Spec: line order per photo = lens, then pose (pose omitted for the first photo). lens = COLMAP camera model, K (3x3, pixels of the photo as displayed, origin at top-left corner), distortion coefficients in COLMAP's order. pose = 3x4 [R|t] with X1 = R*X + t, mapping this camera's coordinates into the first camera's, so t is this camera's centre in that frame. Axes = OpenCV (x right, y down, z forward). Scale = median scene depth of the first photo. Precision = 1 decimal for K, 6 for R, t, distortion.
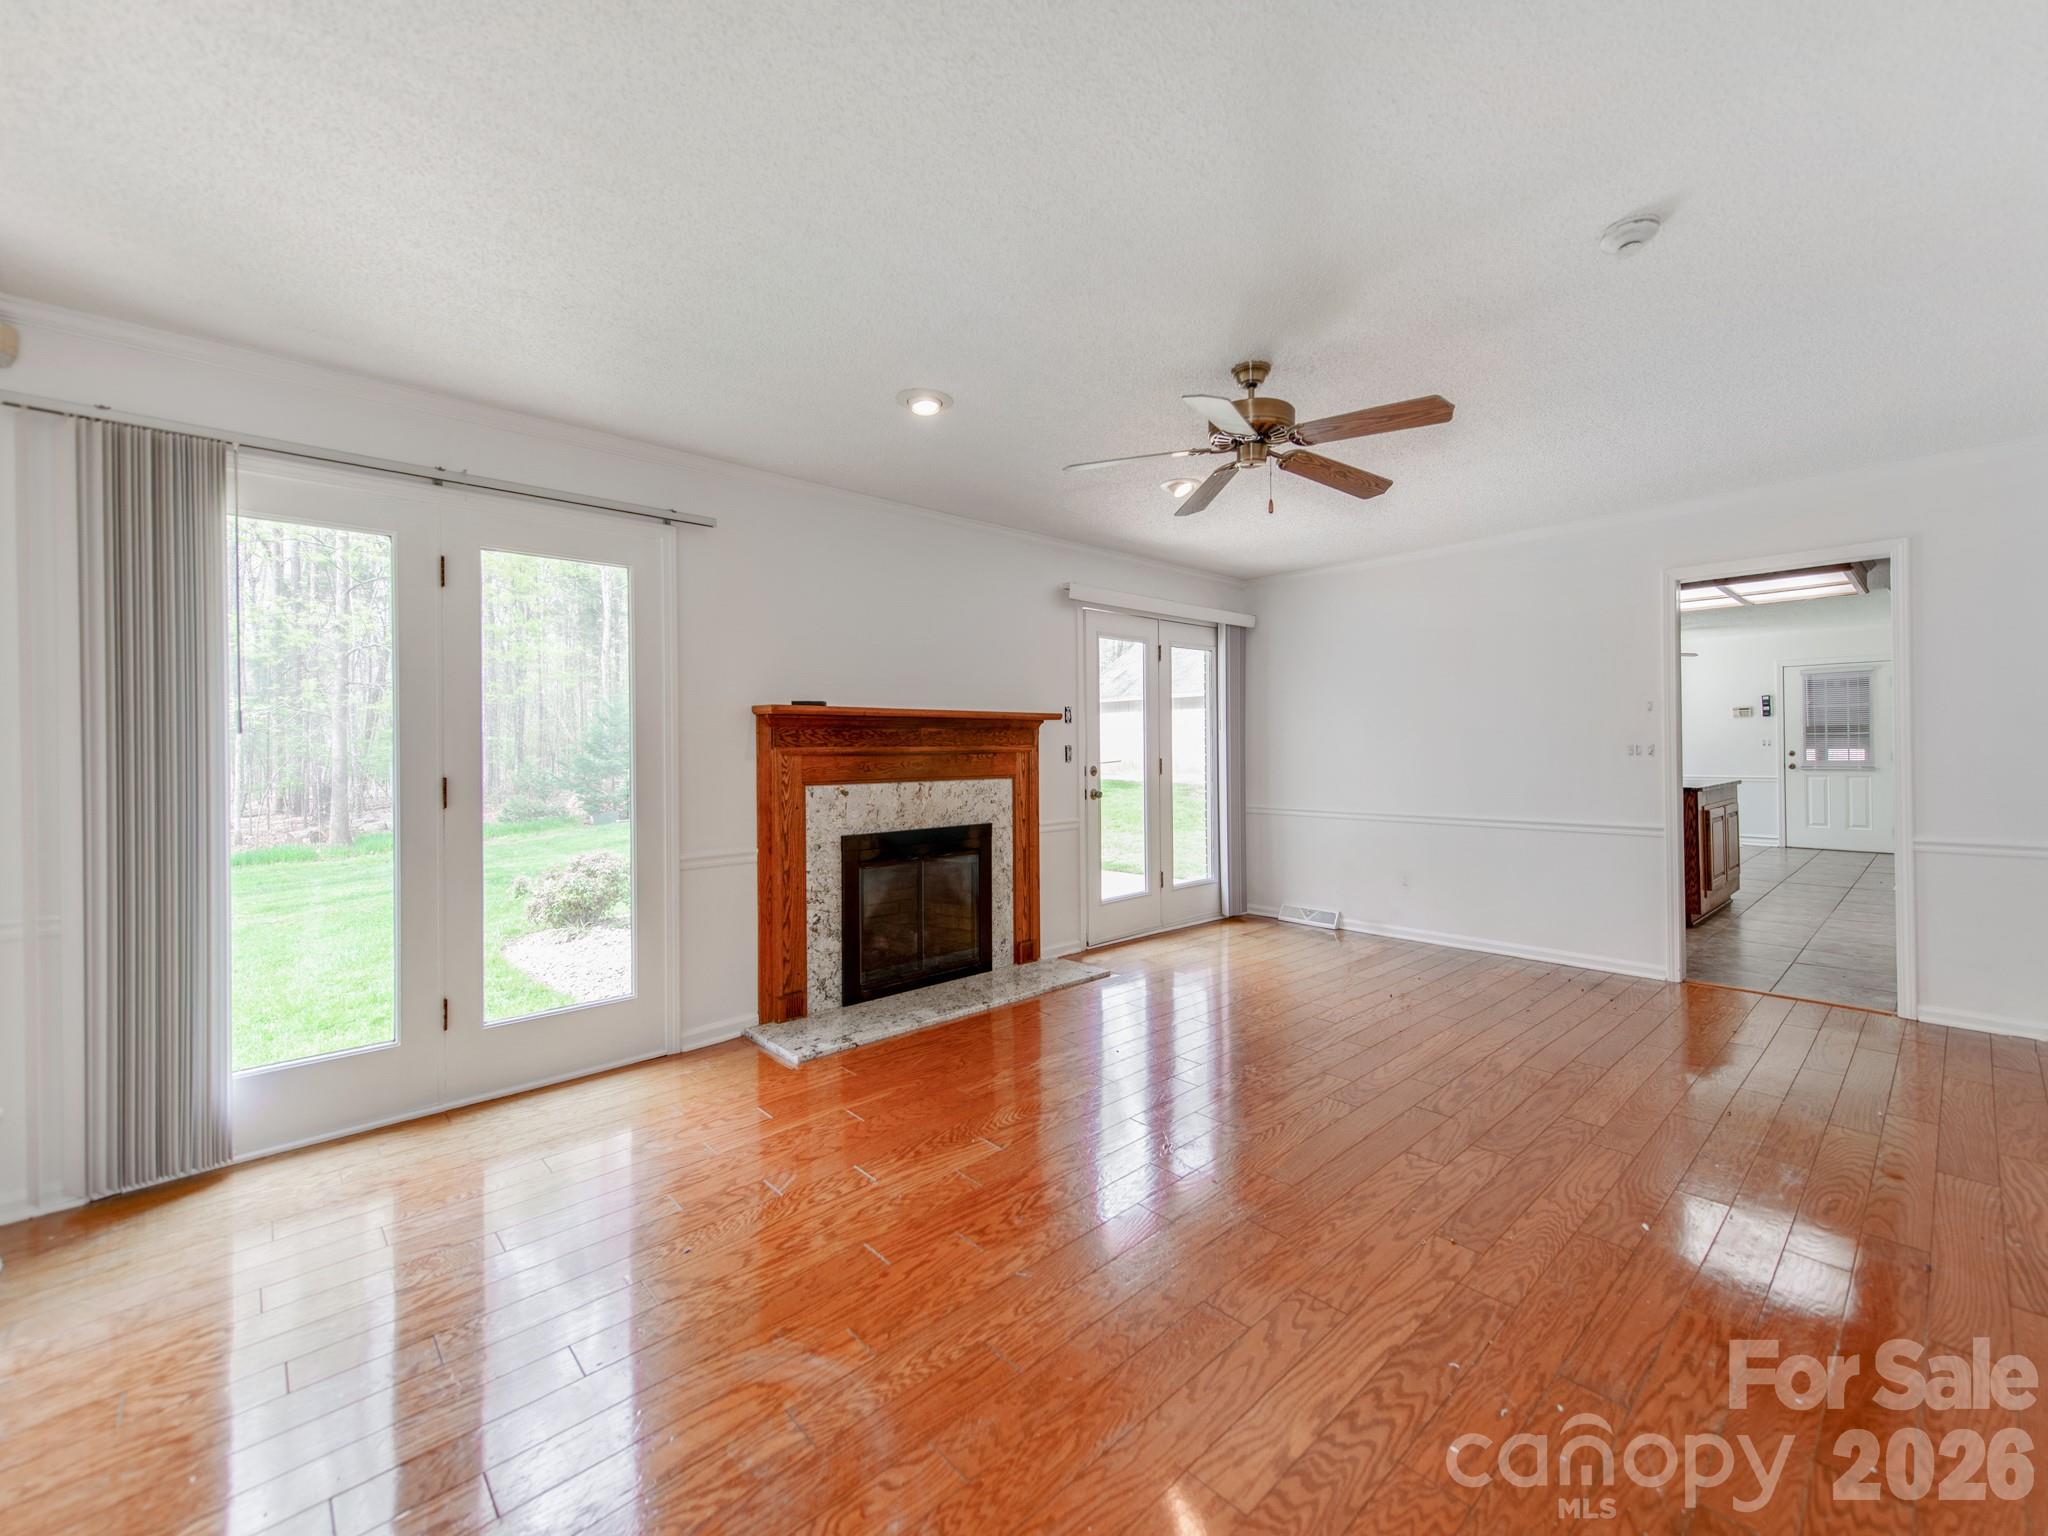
lens RADIAL K [[841.3, 0, 1042.8], [0, 841.3, 752.8], [0, 0, 1]] dist [0.025131, -0.005990]
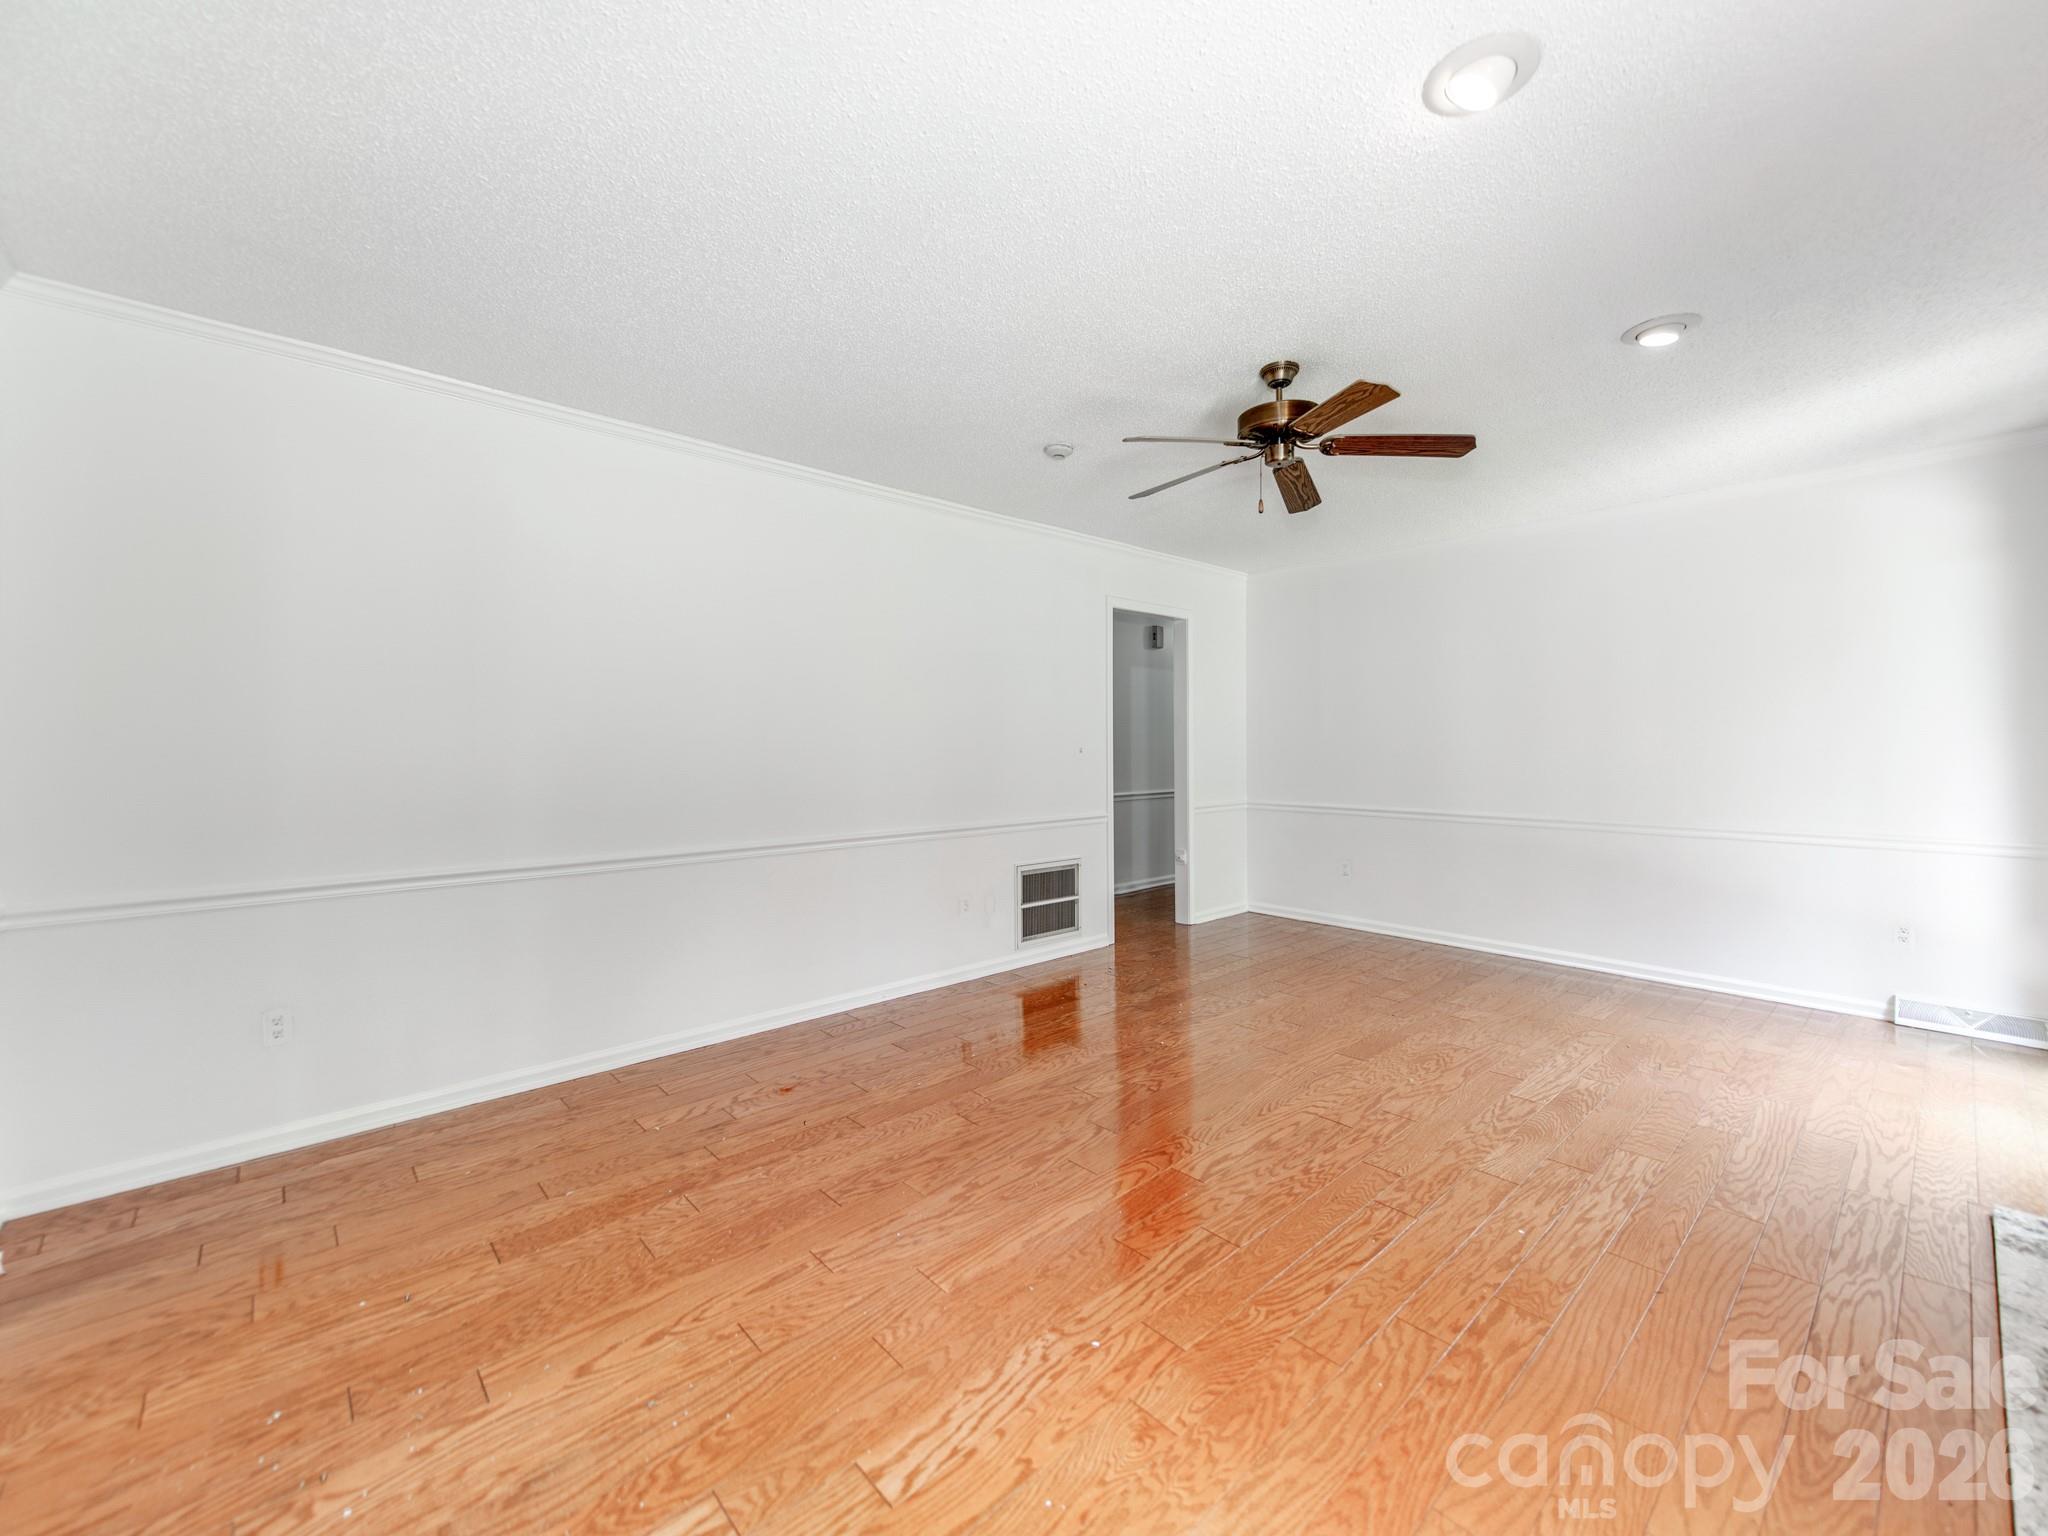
lens RADIAL K [[835.1, 0, 1039.4], [0, 835.1, 774.4], [0, 0, 1]] dist [0.024637, -0.004858]
pose [[-0.999890, 0.014834, 0.000764, 0.371558], [0.014853, 0.999044, 0.041103, -0.013088], [-0.000153, 0.041110, -0.999155, 1.365564]]
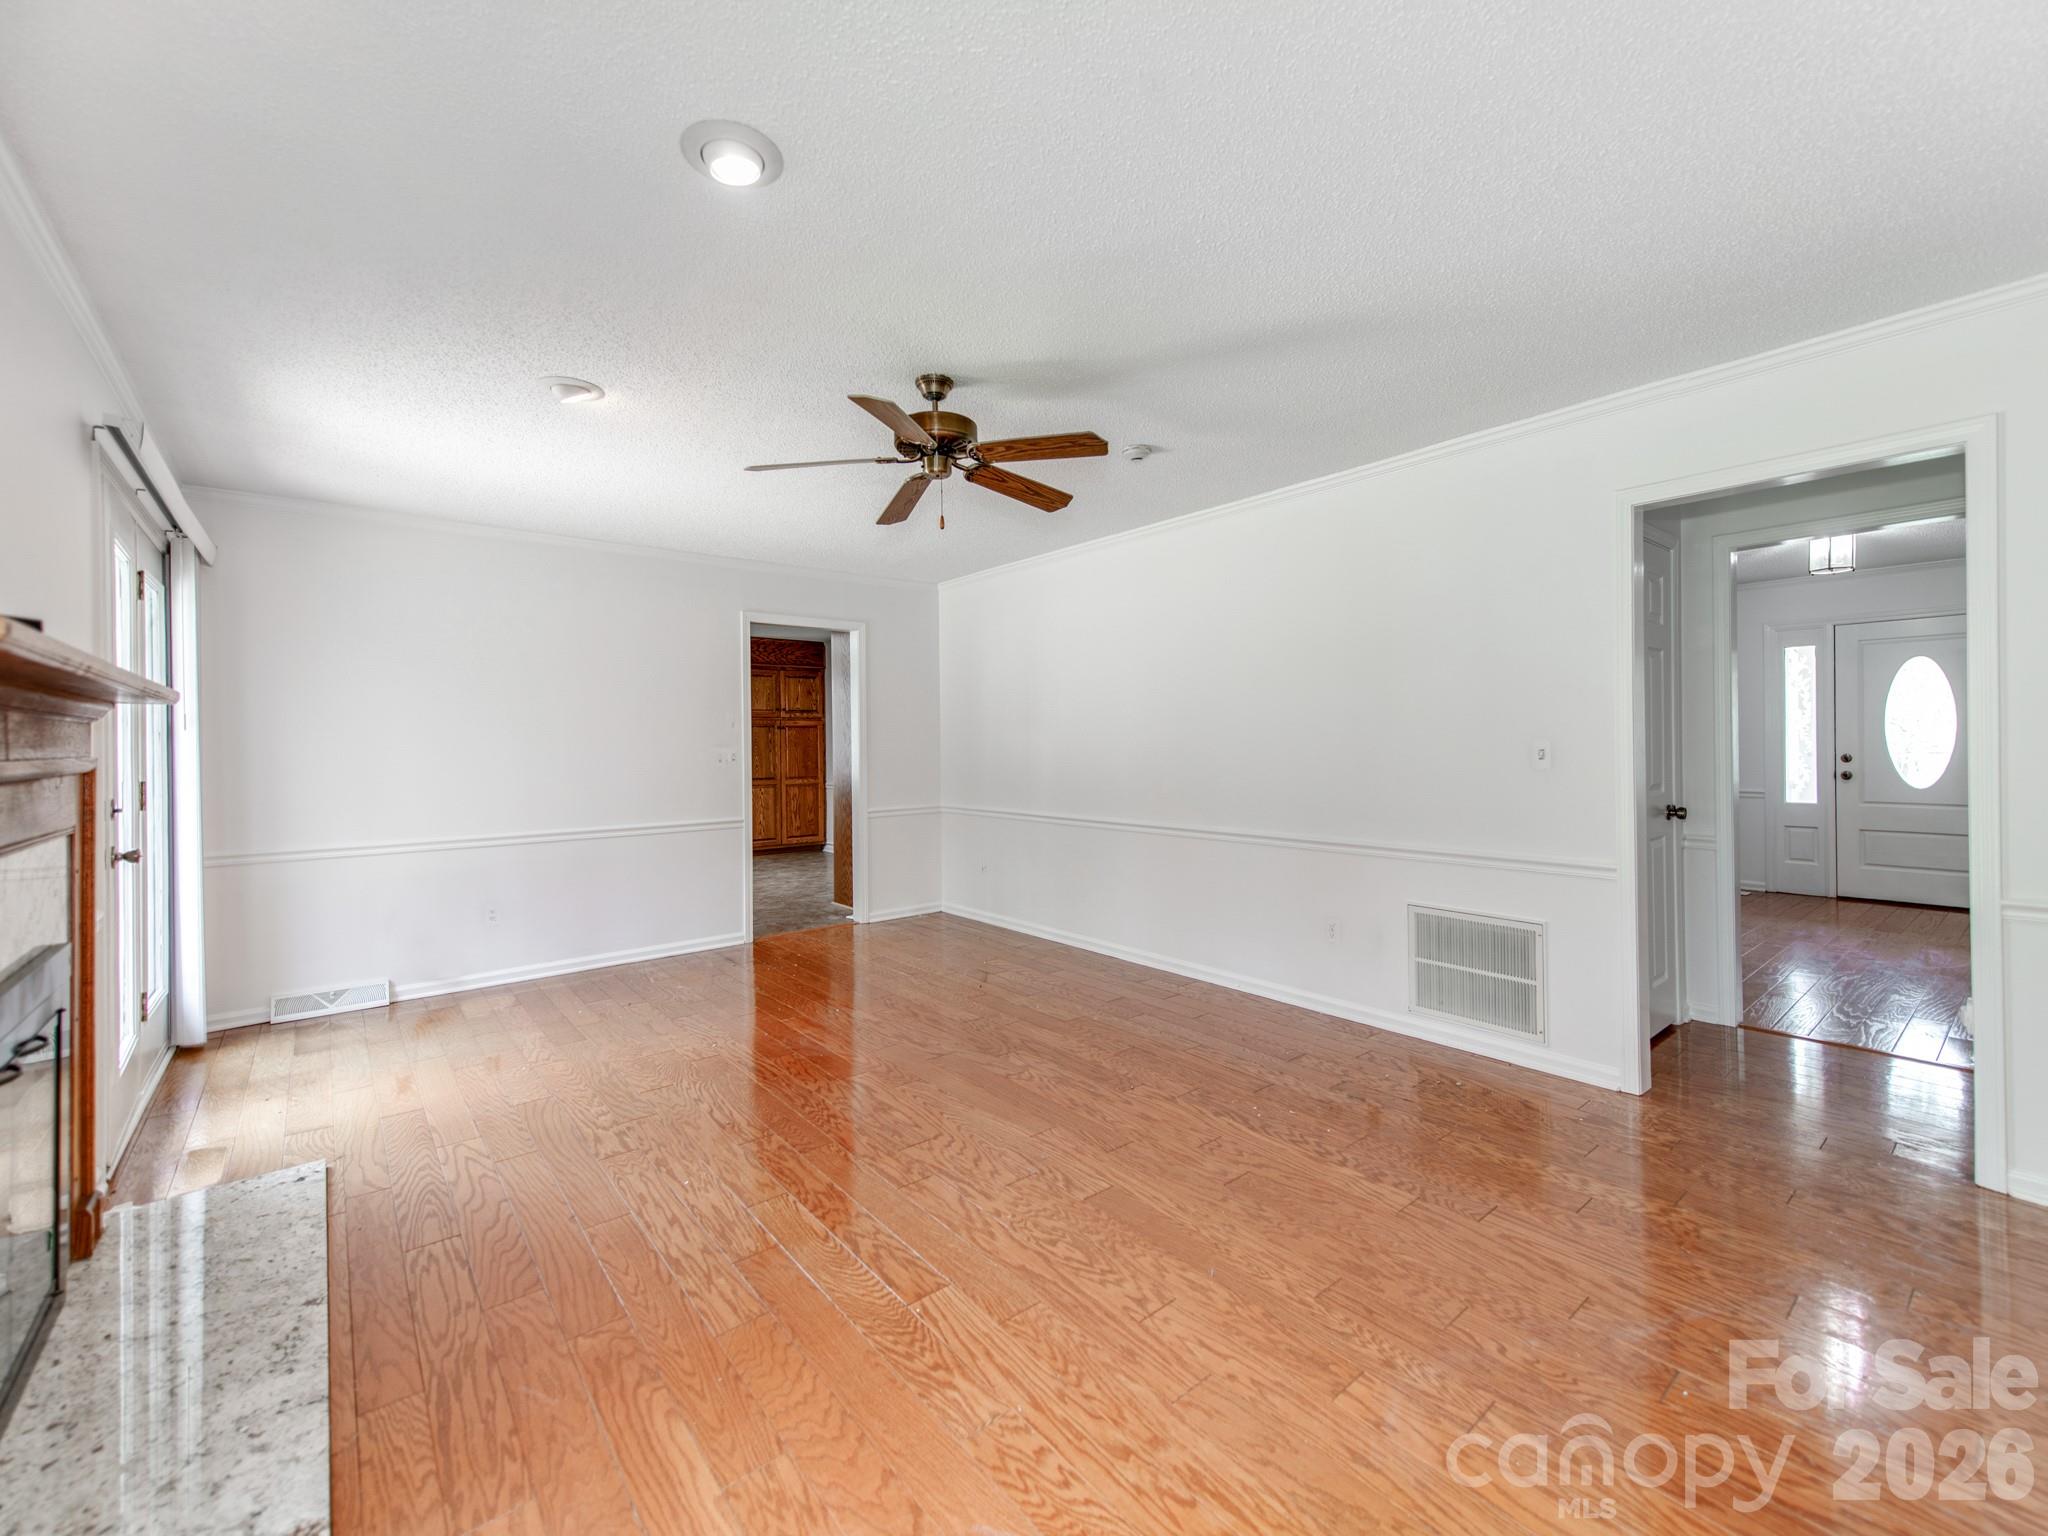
lens RADIAL K [[857.5, 0, 1019.6], [0, 857.5, 743.7], [0, 0, 1]] dist [0.034067, -0.007332]
pose [[0.066548, 0.007547, 0.997755, -0.528219], [0.014516, 0.999858, -0.008532, -0.003940], [-0.997678, 0.015051, 0.066429, 0.565649]]
